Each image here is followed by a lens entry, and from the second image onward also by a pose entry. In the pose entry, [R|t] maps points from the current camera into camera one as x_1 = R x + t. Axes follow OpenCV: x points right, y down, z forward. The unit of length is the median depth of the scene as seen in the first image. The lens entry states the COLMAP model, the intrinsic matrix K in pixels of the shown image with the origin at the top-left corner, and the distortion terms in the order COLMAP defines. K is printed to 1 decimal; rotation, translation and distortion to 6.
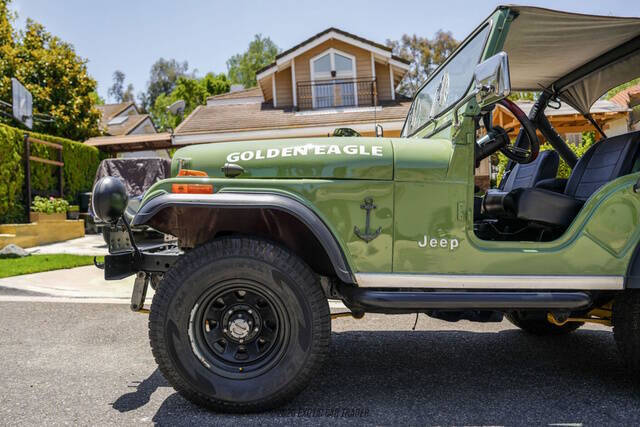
lens RADIAL K [[470.8, 0, 290.2], [0, 470.8, 234.7], [0, 0, 1]] dist [-0.115288, 0.099950]
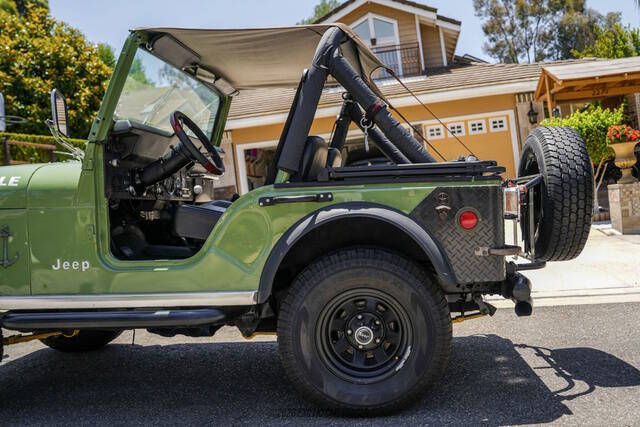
lens RADIAL K [[549.4, 0, 371.7], [0, 549.4, 214.2], [0, 0, 1]] dist [-0.127811, 0.133881]
pose [[0.997682, -0.054870, -0.040254, 0.132649], [0.054226, 0.998385, -0.016919, -0.005128], [0.041117, 0.014697, 0.999046, -0.022347]]
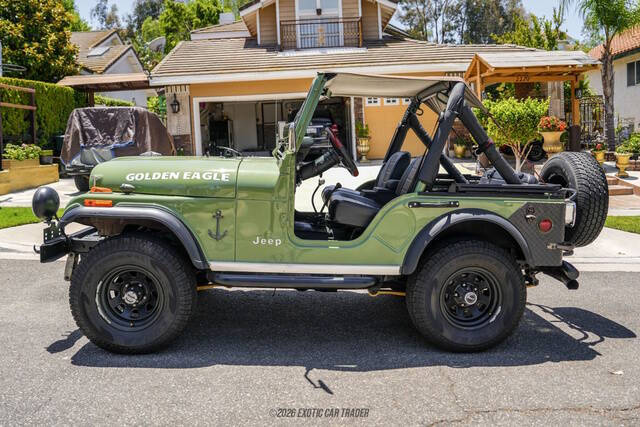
lens RADIAL K [[508.5, 0, 306.9], [0, 508.5, 188.3], [0, 0, 1]] dist [-0.116860, 0.107874]
pose [[0.999551, 0.010395, 0.028106, 0.049796], [-0.011608, 0.998993, 0.043344, -0.027333], [-0.027627, -0.043651, 0.998665, -0.072055]]
